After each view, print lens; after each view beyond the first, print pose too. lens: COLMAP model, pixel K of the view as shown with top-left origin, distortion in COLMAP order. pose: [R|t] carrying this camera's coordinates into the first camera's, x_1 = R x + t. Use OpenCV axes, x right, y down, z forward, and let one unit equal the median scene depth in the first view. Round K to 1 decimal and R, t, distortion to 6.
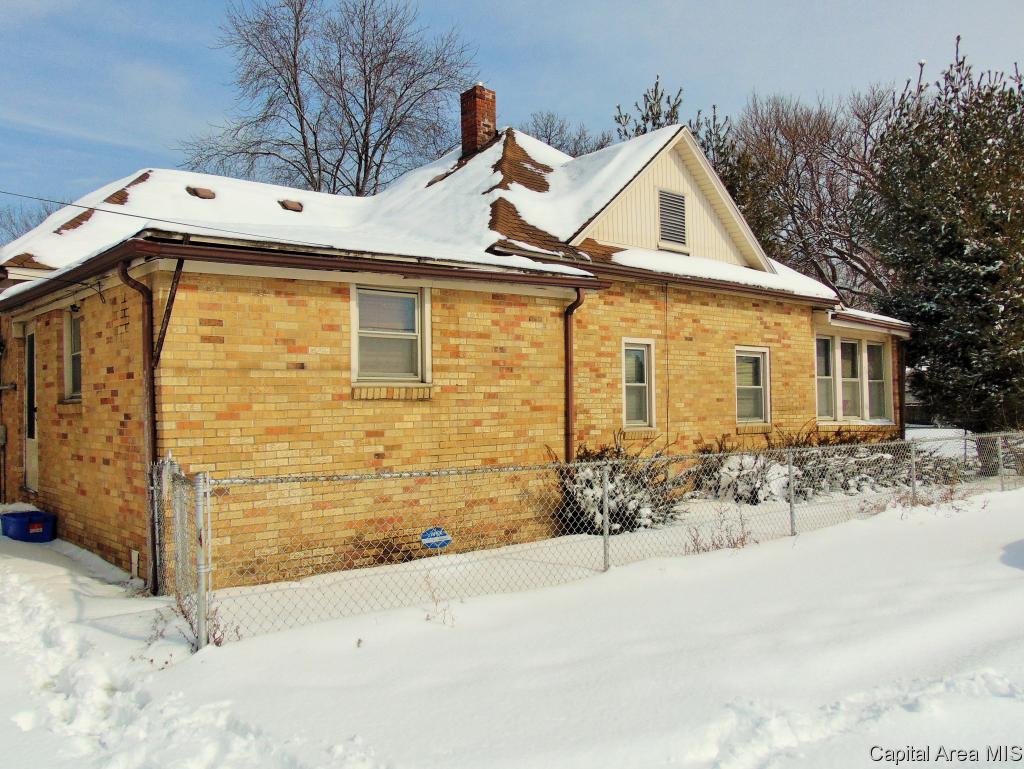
lens RADIAL K [[893.3, 0, 449.3], [0, 893.3, 387.9], [0, 0, 1]] dist [-0.019997, 0.016136]
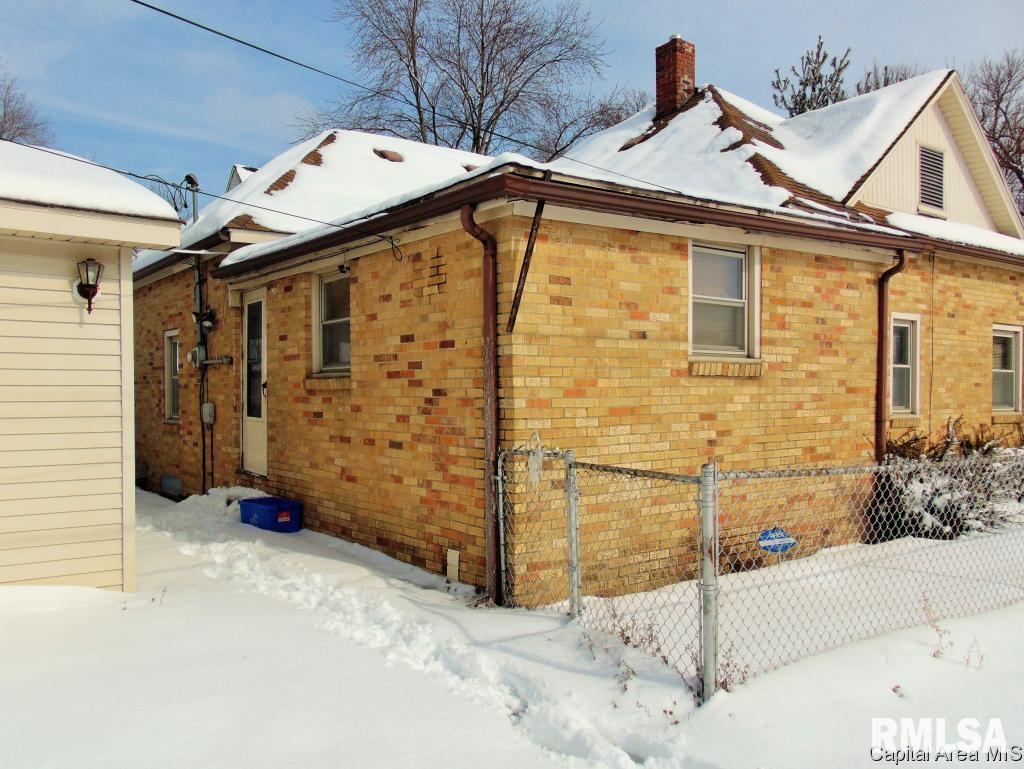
lens RADIAL K [[874.0, 0, 431.3], [0, 874.0, 402.0], [0, 0, 1]] dist [-0.036366, 0.083113]
pose [[0.997445, 0.012976, -0.070257, -0.254130], [-0.010696, 0.999407, 0.032726, 0.011427], [0.070640, -0.031891, 0.996992, 0.136207]]
